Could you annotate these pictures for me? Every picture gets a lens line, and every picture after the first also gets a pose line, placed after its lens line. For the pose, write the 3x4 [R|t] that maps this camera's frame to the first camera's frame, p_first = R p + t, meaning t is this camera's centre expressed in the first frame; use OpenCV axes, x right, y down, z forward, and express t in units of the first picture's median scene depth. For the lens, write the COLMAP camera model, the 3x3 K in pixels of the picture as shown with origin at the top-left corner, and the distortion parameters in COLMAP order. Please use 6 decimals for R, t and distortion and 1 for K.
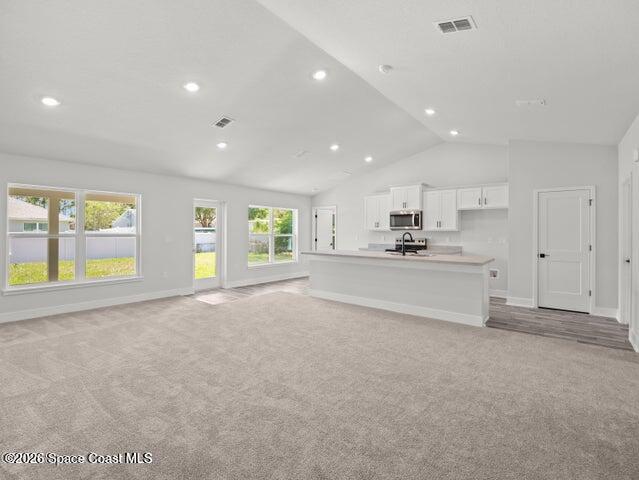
lens RADIAL K [[312.4, 0, 319.8], [0, 312.4, 235.1], [0, 0, 1]] dist [0.001689, -0.014480]
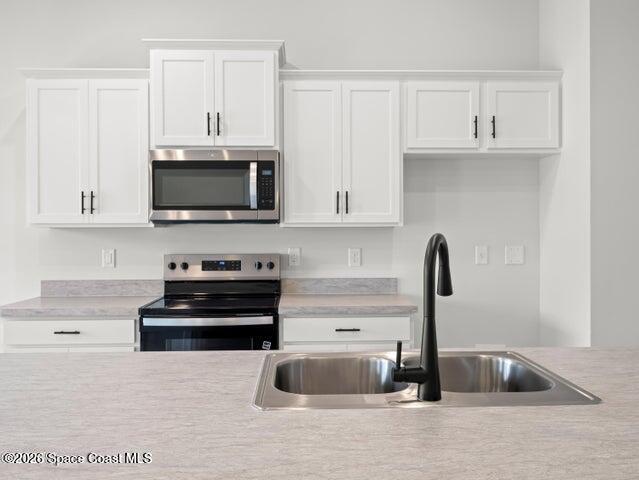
lens RADIAL K [[598.2, 0, 319.5], [0, 598.2, 240.0], [0, 0, 1]] dist [0.074736, -0.001394]
pose [[0.766861, -0.016099, 0.641612, 0.026041], [0.012892, 0.999870, 0.009679, -0.007138], [-0.641684, 0.000849, 0.766968, 0.604211]]
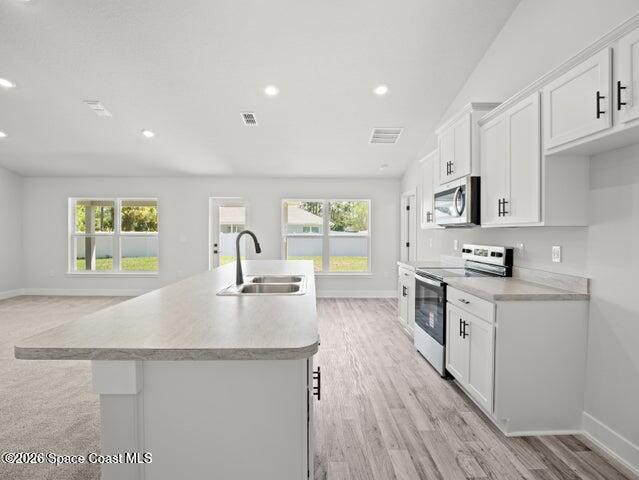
lens RADIAL K [[312.4, 0, 319.8], [0, 312.4, 235.1], [0, 0, 1]] dist [0.001689, -0.014480]
pose [[0.633197, 0.003435, -0.773983, 0.516798], [-0.008454, 0.999961, -0.002478, -0.001698], [0.773945, 0.008113, 0.633201, 0.621440]]
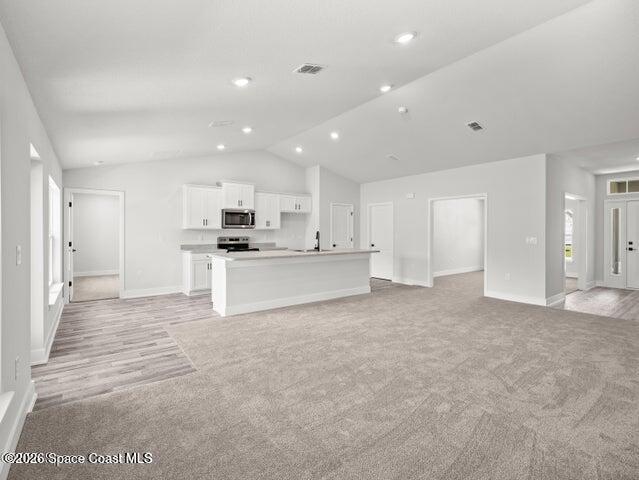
lens RADIAL K [[312.4, 0, 319.8], [0, 312.4, 235.1], [0, 0, 1]] dist [0.001689, -0.014480]
pose [[0.261525, -0.012487, 0.965116, -0.642757], [0.008765, 0.999906, 0.010563, -0.003823], [-0.965157, 0.005697, 0.261610, 0.526842]]
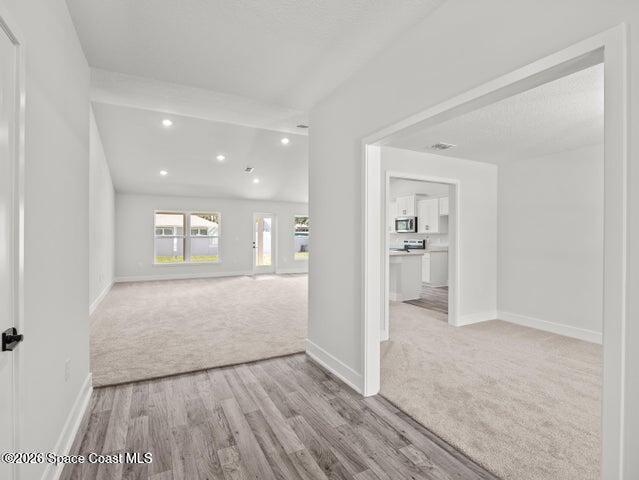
lens RADIAL K [[321.9, 0, 319.5], [0, 321.9, 240.0], [0, 0, 1]] dist [0.000338, -0.000003]
pose [[0.911004, 0.003835, -0.412379, 0.511101], [-0.002844, 0.999991, 0.003016, 0.009697], [0.412387, -0.001575, 0.911007, -0.287951]]
